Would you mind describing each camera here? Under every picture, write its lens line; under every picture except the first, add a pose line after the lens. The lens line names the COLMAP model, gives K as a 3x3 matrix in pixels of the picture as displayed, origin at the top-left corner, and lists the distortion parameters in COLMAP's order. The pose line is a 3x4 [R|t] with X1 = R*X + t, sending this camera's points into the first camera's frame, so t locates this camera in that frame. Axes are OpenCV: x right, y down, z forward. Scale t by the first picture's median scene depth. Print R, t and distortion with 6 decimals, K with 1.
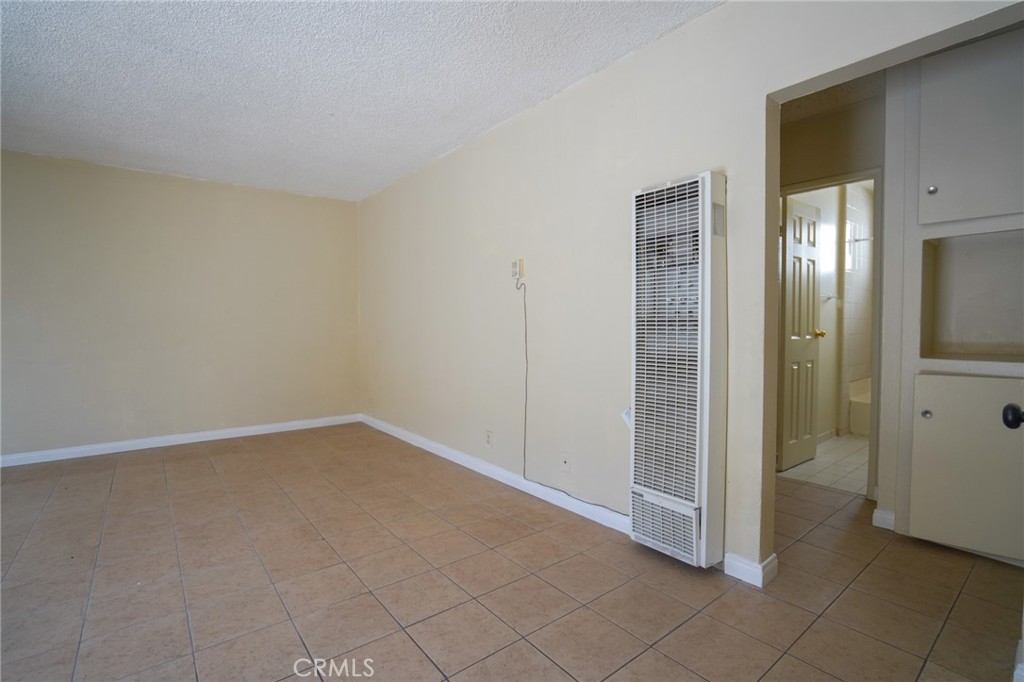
lens RADIAL K [[473.2, 0, 512.0], [0, 473.2, 341.0], [0, 0, 1]] dist [-0.060938, 0.022404]
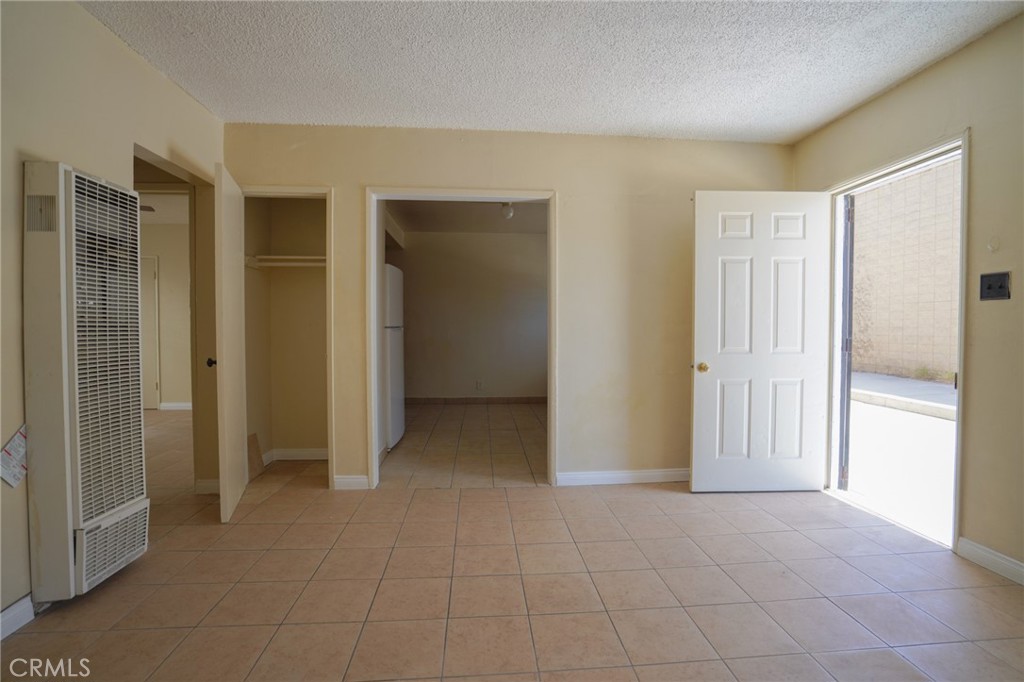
lens RADIAL K [[473.2, 0, 512.0], [0, 473.2, 341.0], [0, 0, 1]] dist [-0.060938, 0.022404]
pose [[-0.828879, -0.015398, 0.559216, -0.742751], [0.018914, 0.998278, 0.055524, -0.041849], [-0.559108, 0.056600, -0.827161, 1.124815]]
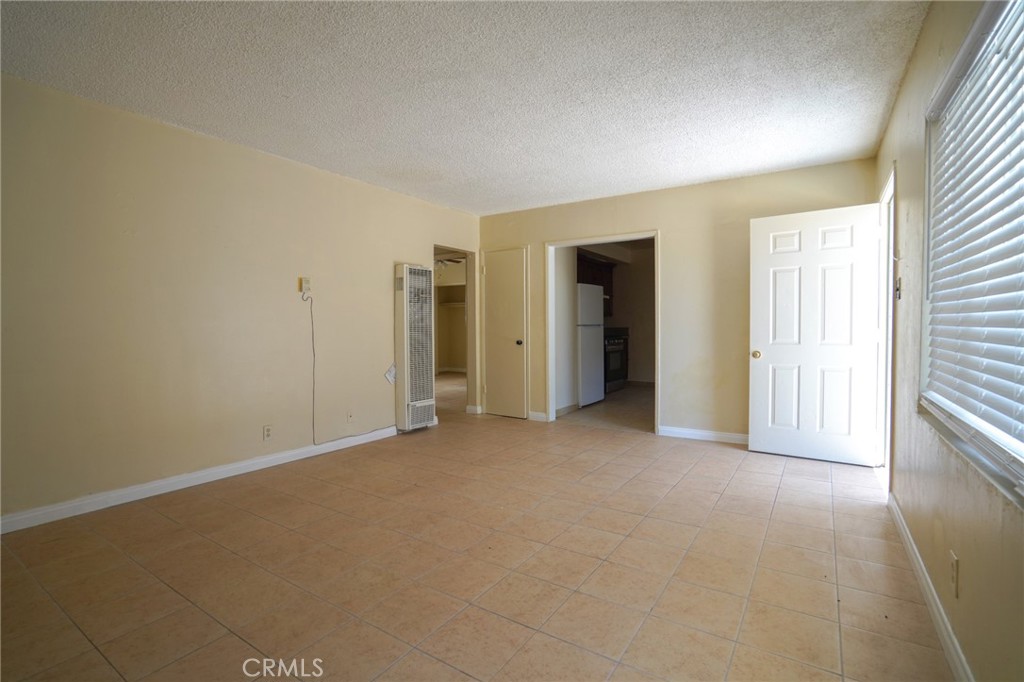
lens RADIAL K [[473.2, 0, 512.0], [0, 473.2, 341.0], [0, 0, 1]] dist [-0.060938, 0.022404]
pose [[-0.307340, -0.025470, 0.951259, -1.758270], [0.039460, 0.998441, 0.039482, -0.036143], [-0.950781, 0.049671, -0.305856, 1.106050]]
